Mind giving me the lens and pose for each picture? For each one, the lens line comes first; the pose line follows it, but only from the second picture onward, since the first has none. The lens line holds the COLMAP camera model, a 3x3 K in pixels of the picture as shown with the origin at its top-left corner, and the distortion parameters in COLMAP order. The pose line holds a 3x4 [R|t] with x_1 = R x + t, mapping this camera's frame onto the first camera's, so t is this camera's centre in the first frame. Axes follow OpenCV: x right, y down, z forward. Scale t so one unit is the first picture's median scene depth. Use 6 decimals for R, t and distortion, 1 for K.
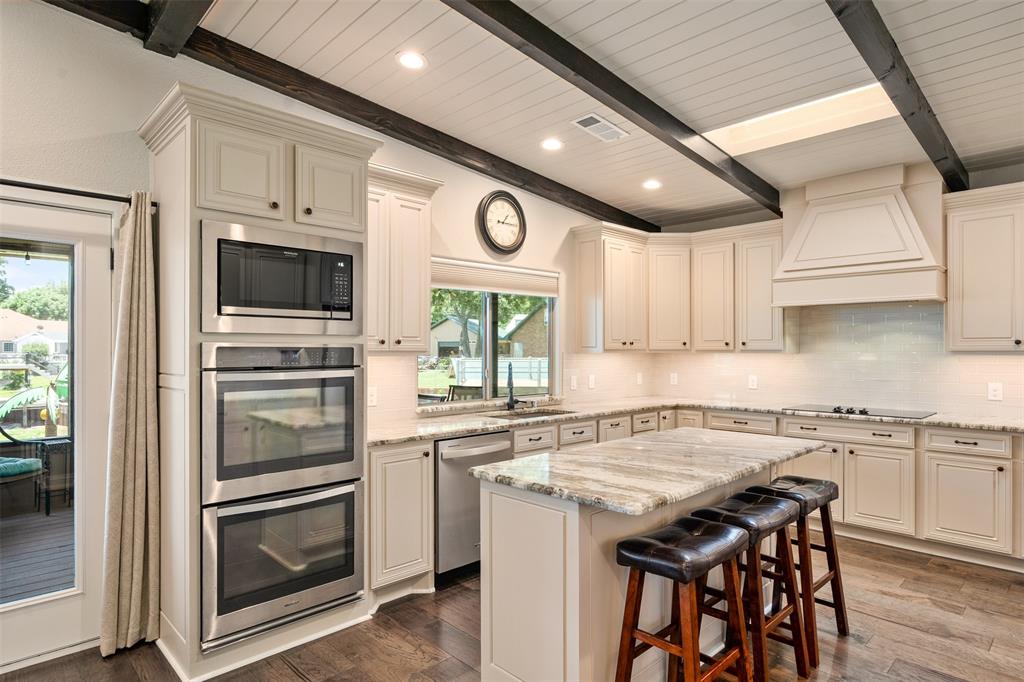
lens RADIAL K [[563.1, 0, 508.8], [0, 563.1, 346.2], [0, 0, 1]] dist [-0.010838, -0.000549]
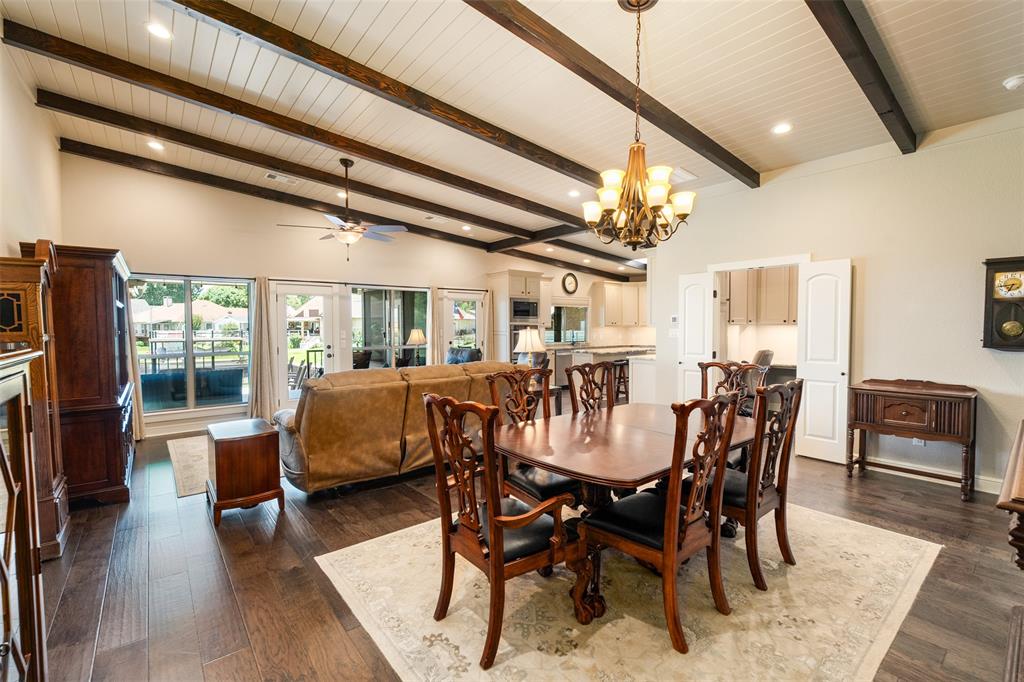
lens RADIAL K [[443.2, 0, 515.5], [0, 443.2, 342.2], [0, 0, 1]] dist [0.000493, 0.000060]
pose [[0.996653, -0.001949, -0.081727, -0.150480], [0.005283, 0.999161, 0.040605, -0.003269], [0.081580, -0.040900, 0.995827, -1.937933]]
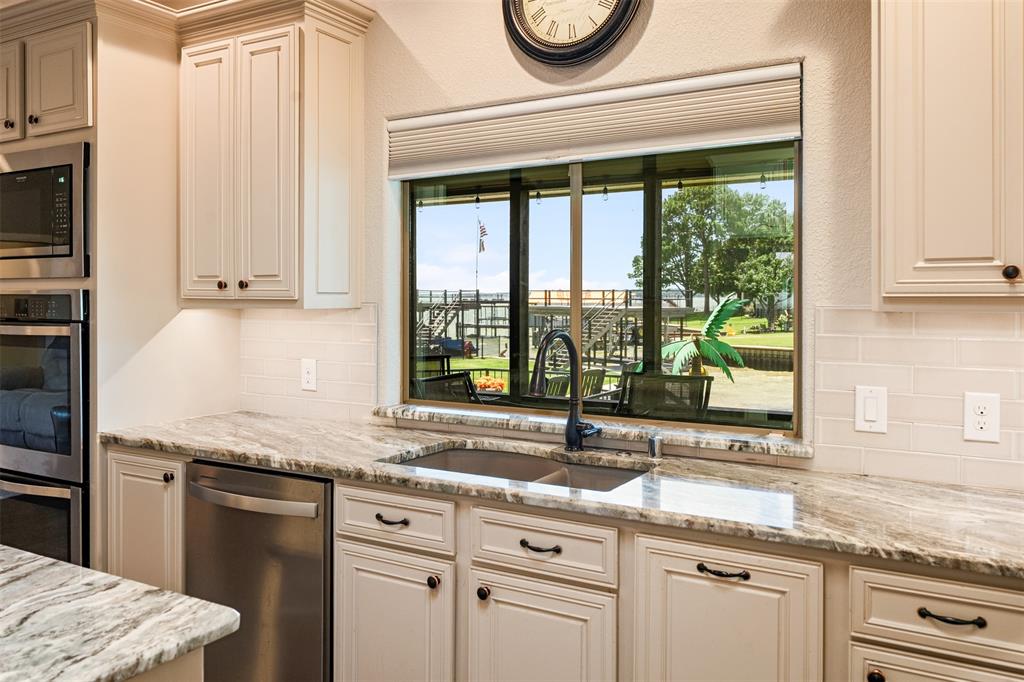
lens RADIAL K [[800.7, 0, 512.9], [0, 800.7, 286.1], [0, 0, 1]] dist [-0.008144, 0.004672]
pose [[0.267492, -0.010243, -0.963506, 0.720067], [0.000902, 0.999946, -0.010380, 0.000414], [0.963560, 0.001908, 0.267486, 1.105192]]
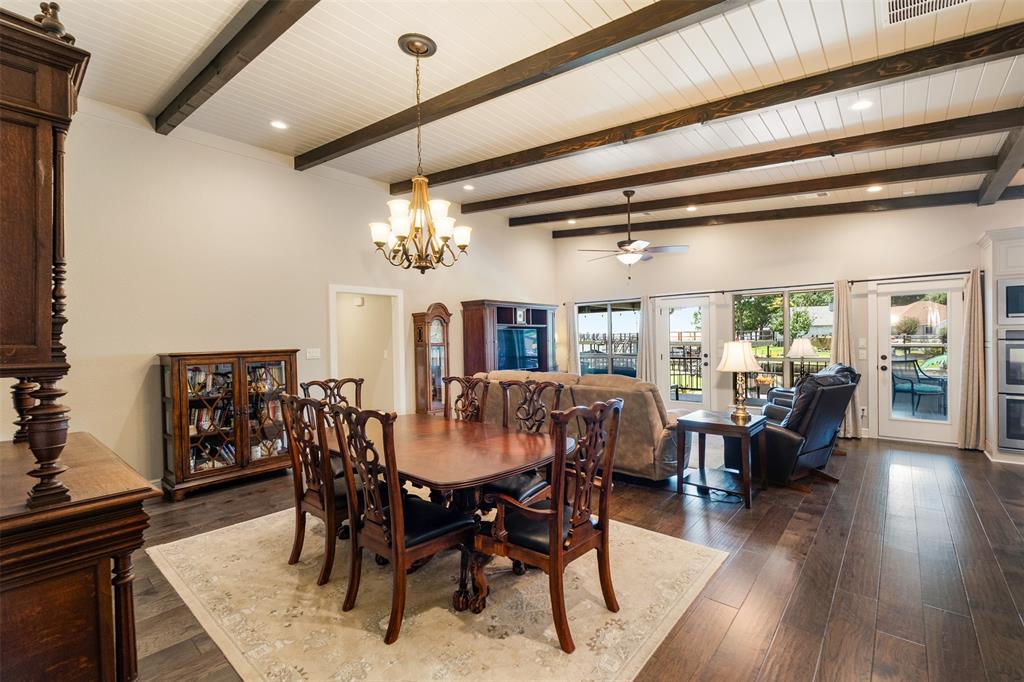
lens RADIAL K [[447.7, 0, 515.8], [0, 447.7, 342.9], [0, 0, 1]] dist [-0.000620, 0.000092]
pose [[0.091804, 0.010549, -0.995721, 0.925883], [0.018622, 0.999751, 0.012309, -0.006098], [0.995603, -0.019672, 0.091585, -0.993656]]
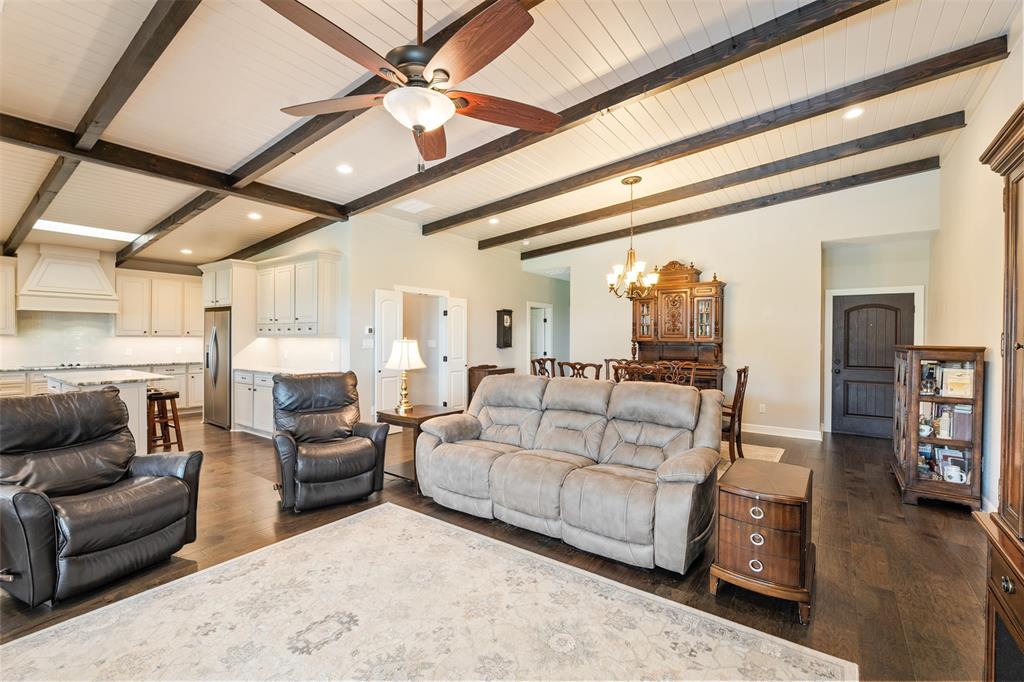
lens RADIAL K [[445.9, 0, 512.0], [0, 445.9, 341.0], [0, 0, 1]] dist [-0.001396, -0.000176]
pose [[-0.172673, -0.008340, 0.984944, -1.589335], [-0.007881, 0.999944, 0.007086, 0.007472], [-0.984948, -0.006539, -0.172729, -0.359755]]
